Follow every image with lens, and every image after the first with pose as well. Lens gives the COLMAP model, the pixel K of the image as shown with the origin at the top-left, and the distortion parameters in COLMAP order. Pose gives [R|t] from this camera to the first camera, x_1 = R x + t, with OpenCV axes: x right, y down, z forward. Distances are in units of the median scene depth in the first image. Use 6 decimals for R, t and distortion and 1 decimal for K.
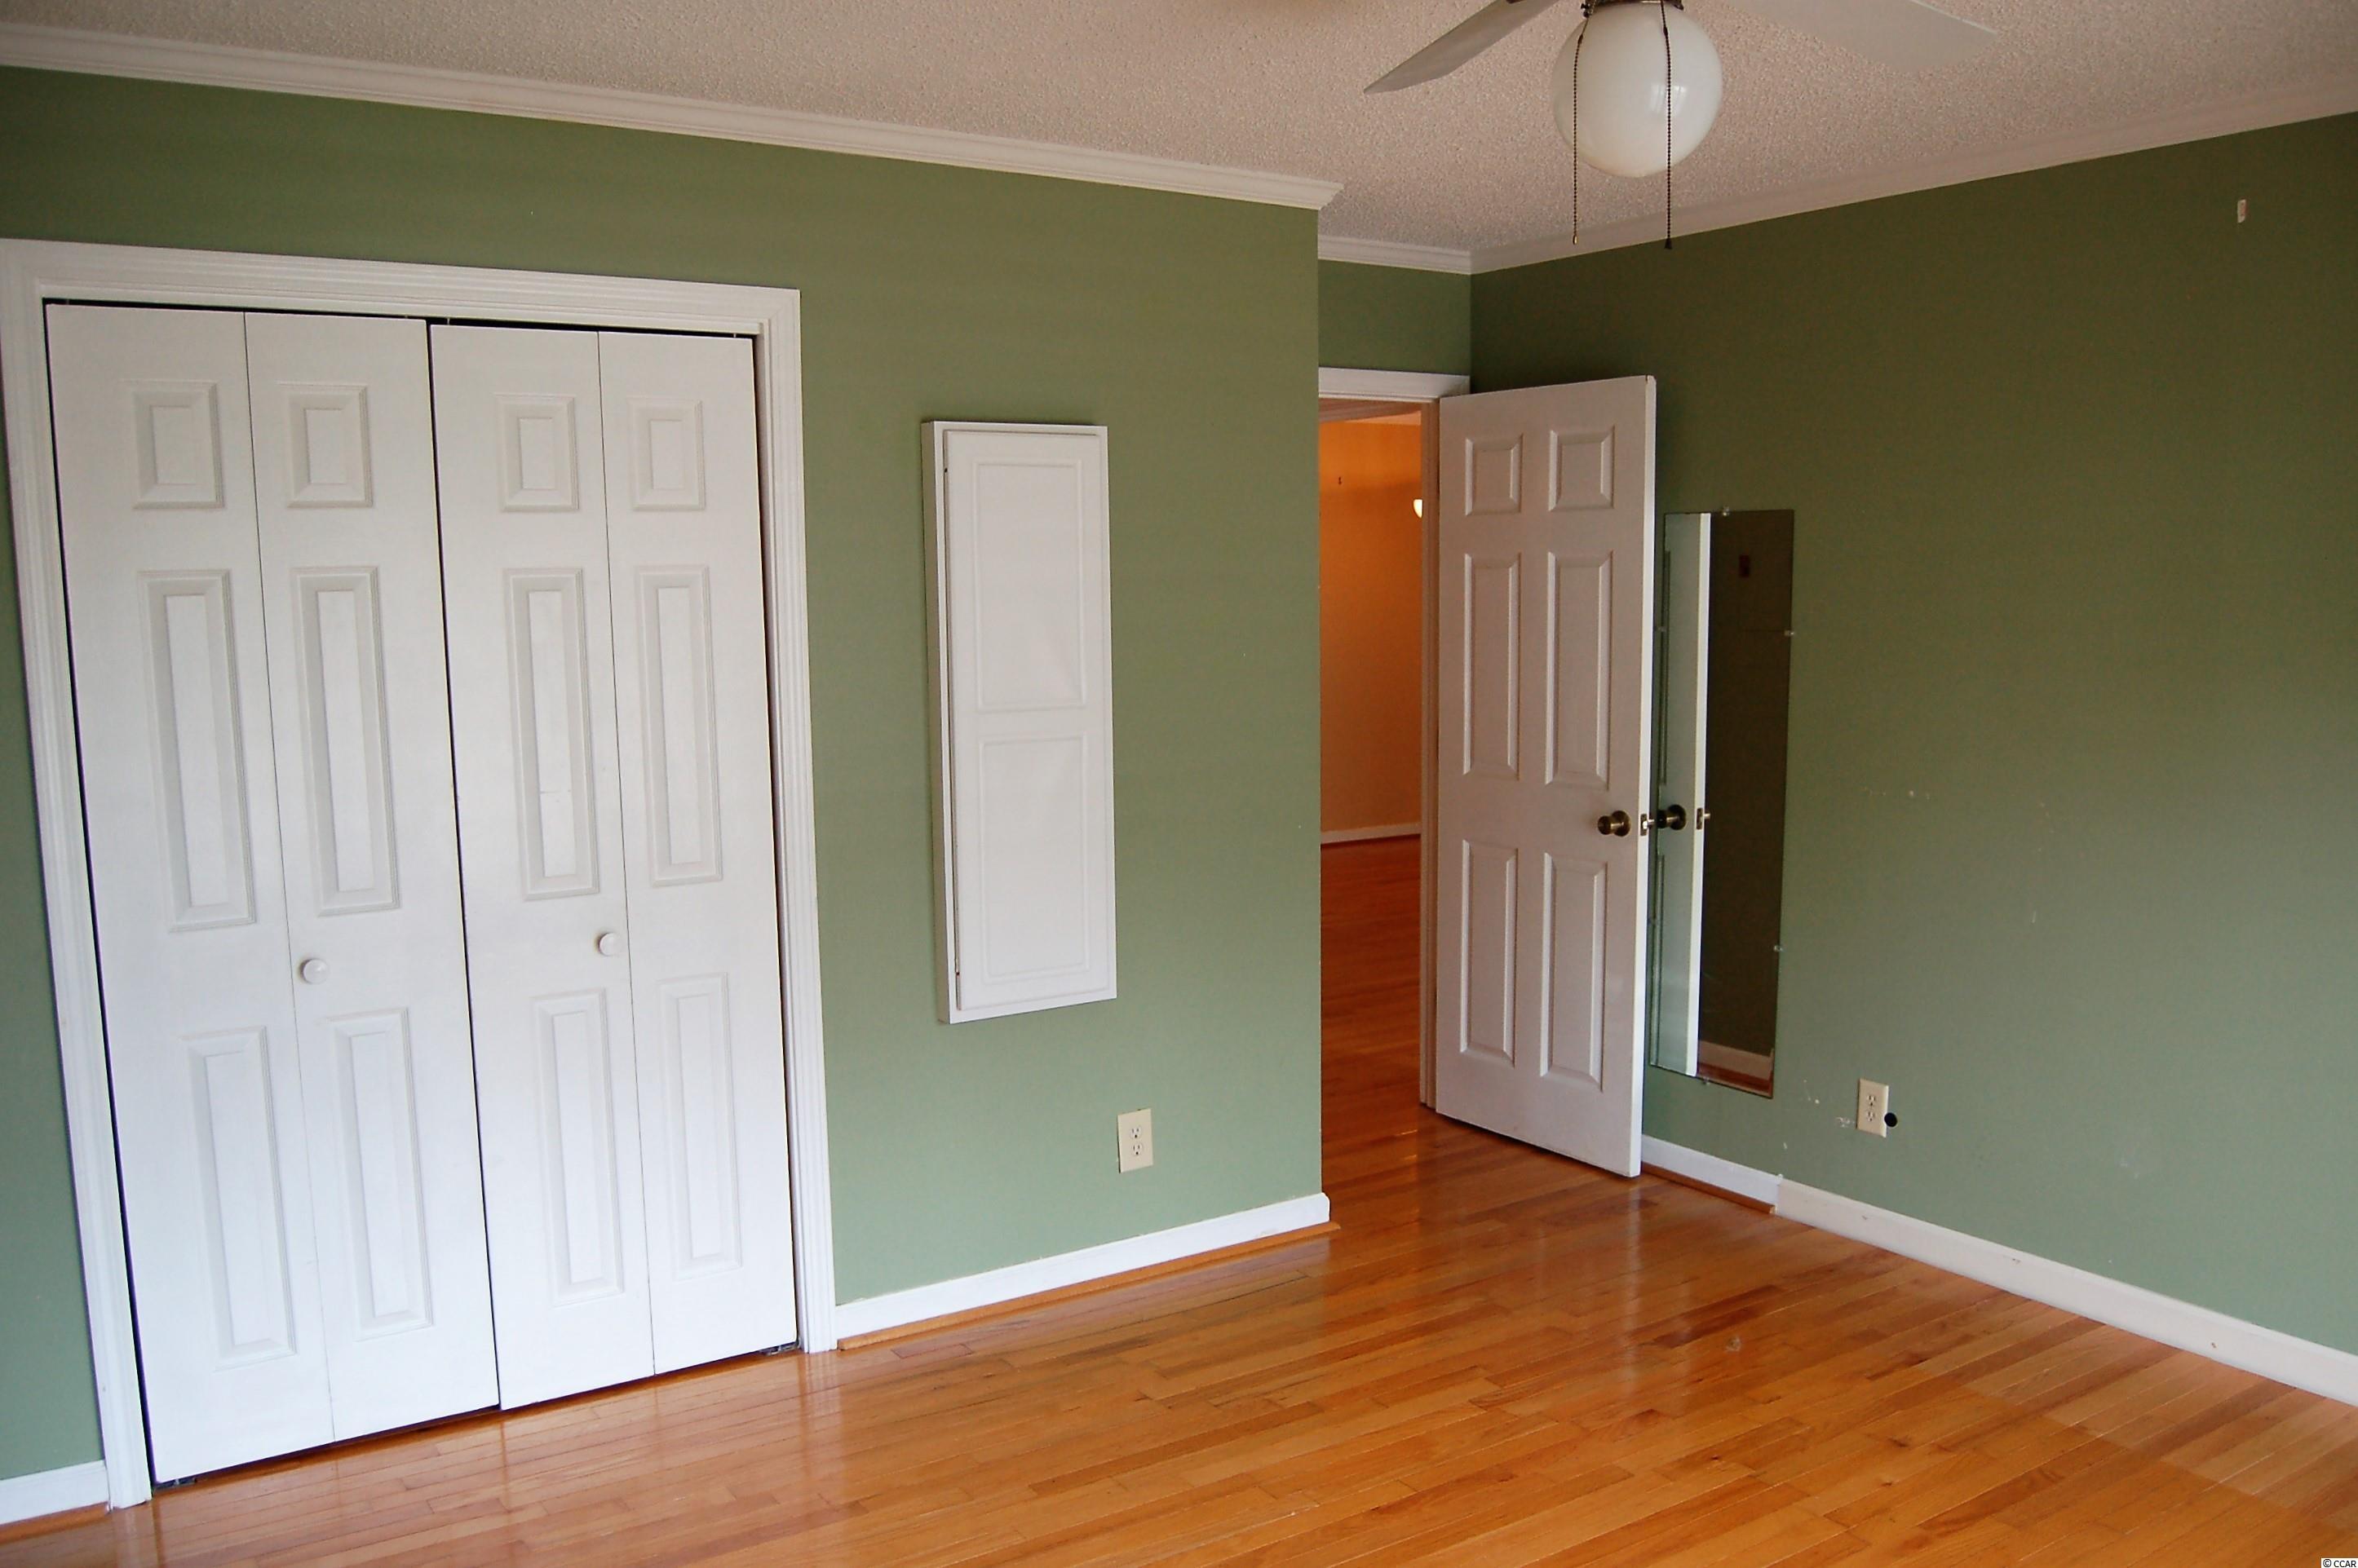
lens RADIAL K [[1879.6, 0, 1179.0], [0, 1879.6, 784.0], [0, 0, 1]] dist [-0.046147, -0.002660]
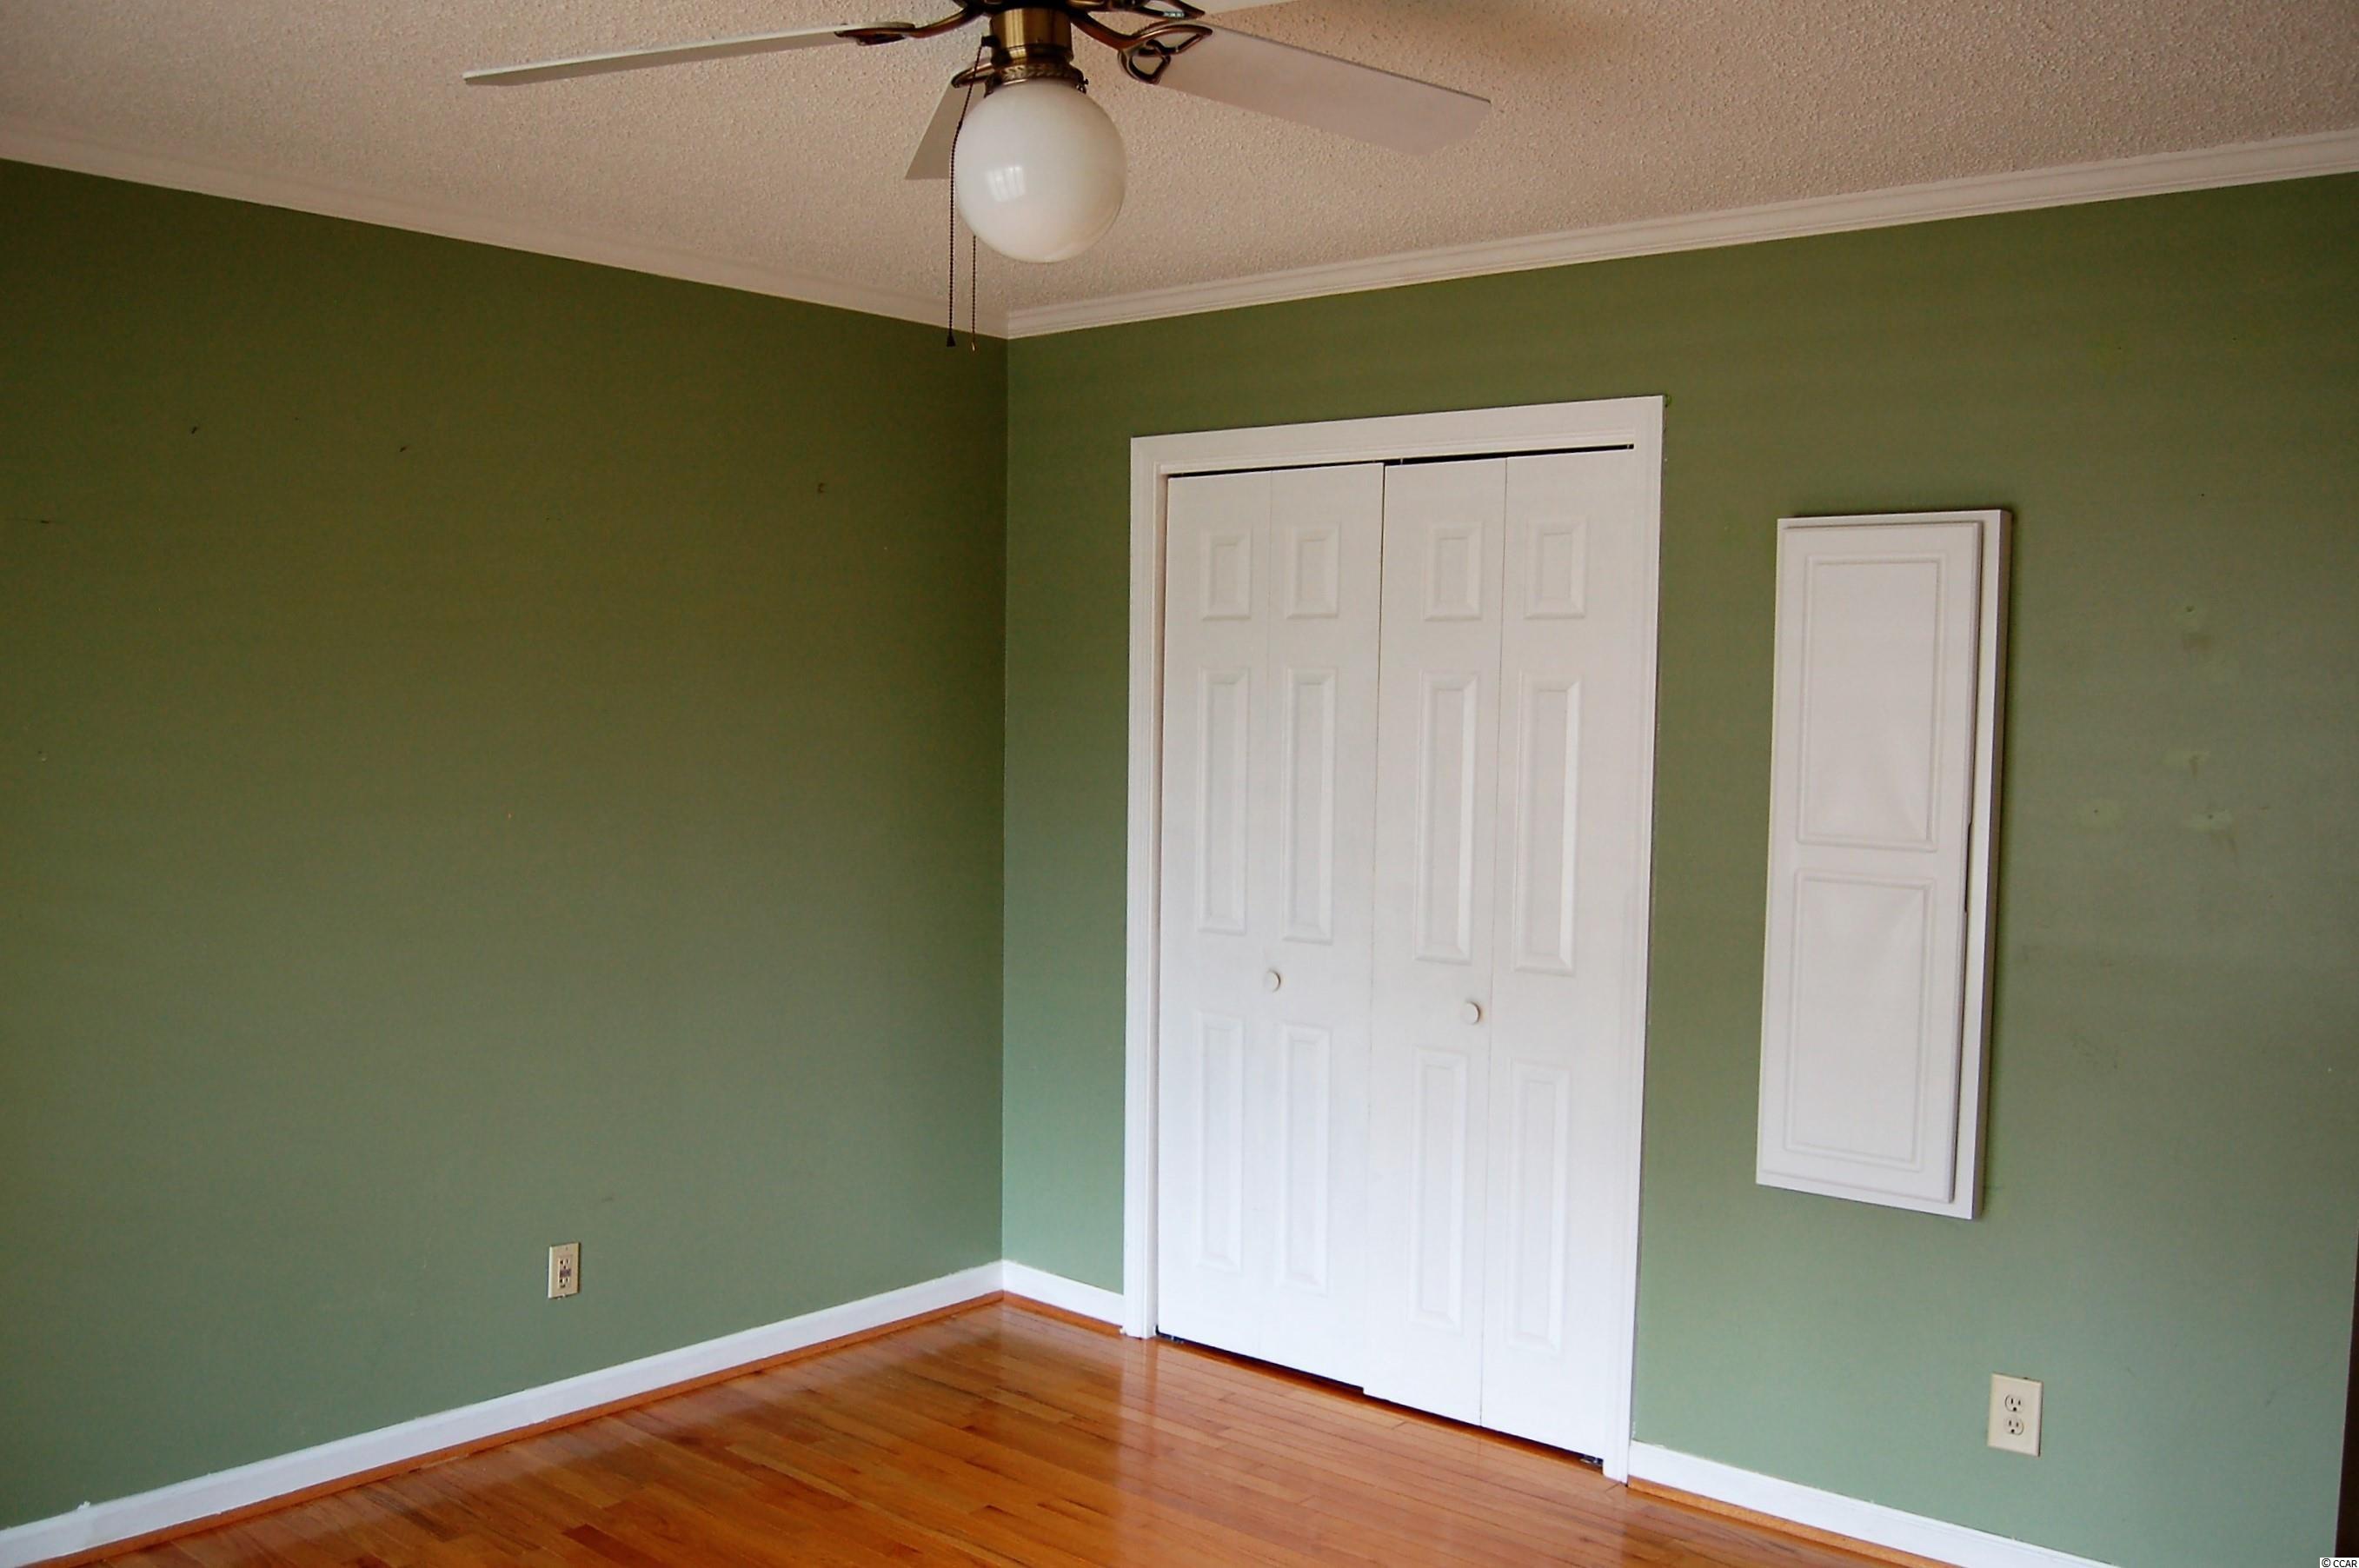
lens RADIAL K [[1880.6, 0, 1179.5], [0, 1880.6, 784.0], [0, 0, 1]] dist [-0.046147, -0.002660]
pose [[0.345882, 0.069169, -0.935725, 0.652414], [-0.127850, 0.991452, 0.026030, -0.053480], [0.929527, 0.110629, 0.351768, 0.437298]]
